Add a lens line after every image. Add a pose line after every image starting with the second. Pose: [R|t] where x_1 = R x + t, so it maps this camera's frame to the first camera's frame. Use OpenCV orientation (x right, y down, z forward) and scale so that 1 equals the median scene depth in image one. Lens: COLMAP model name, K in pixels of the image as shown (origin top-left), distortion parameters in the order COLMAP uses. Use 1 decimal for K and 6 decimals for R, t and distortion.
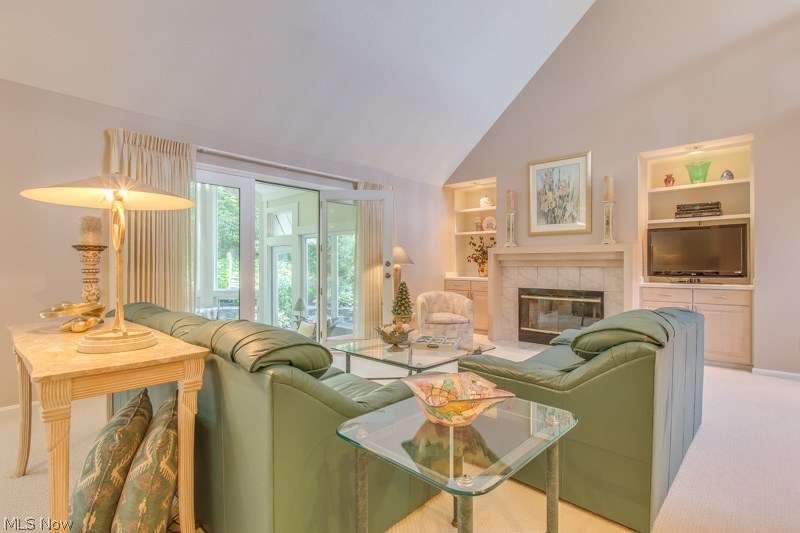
lens RADIAL K [[399.1, 0, 398.3], [0, 399.1, 265.9], [0, 0, 1]] dist [0.001037, 0.000677]
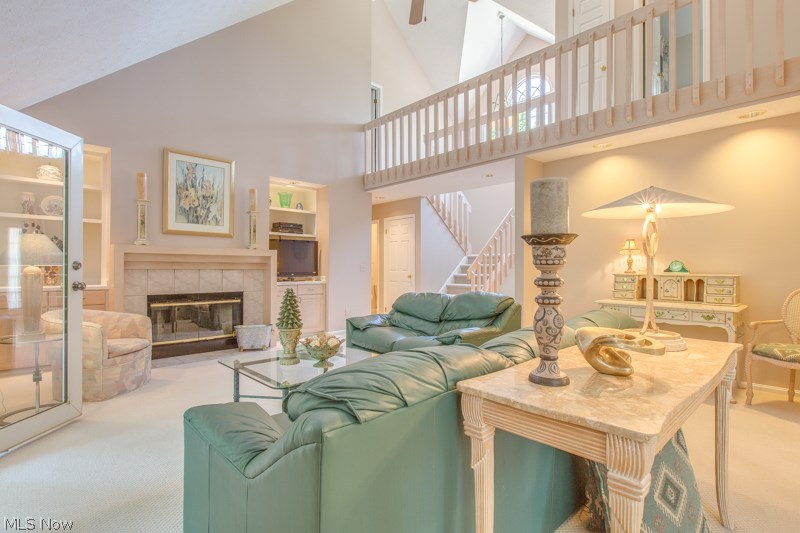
lens RADIAL K [[399.1, 0, 394.9], [0, 399.1, 267.8], [0, 0, 1]] dist [0.001037, 0.000677]
pose [[0.052327, -0.000180, 0.998630, -0.524319], [-0.001317, 0.999999, 0.000249, -0.002617], [-0.998629, -0.001328, 0.052327, 0.486000]]
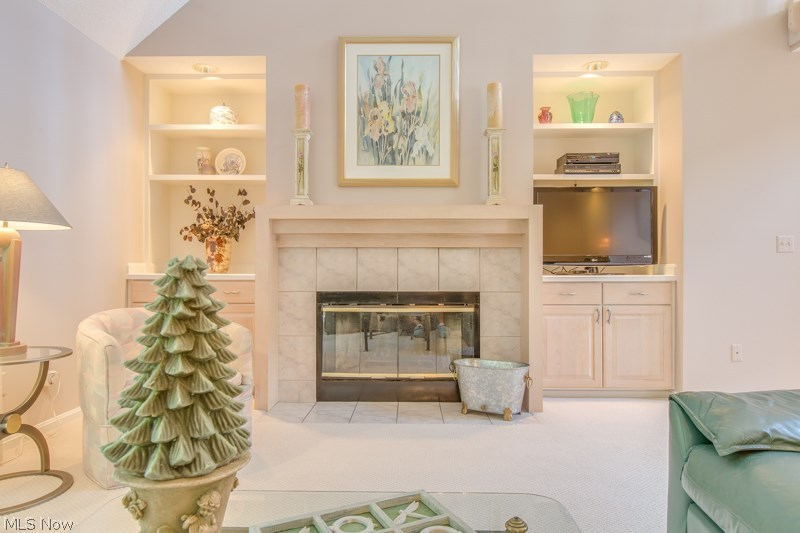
lens RADIAL K [[506.1, 0, 394.8], [0, 506.1, 262.9], [0, 0, 1]] dist [0.005378, 0.000773]
pose [[0.738990, 0.003916, 0.673705, -0.047370], [0.001426, 0.999972, -0.007377, 0.026251], [-0.673715, 0.006412, 0.738963, 0.515495]]
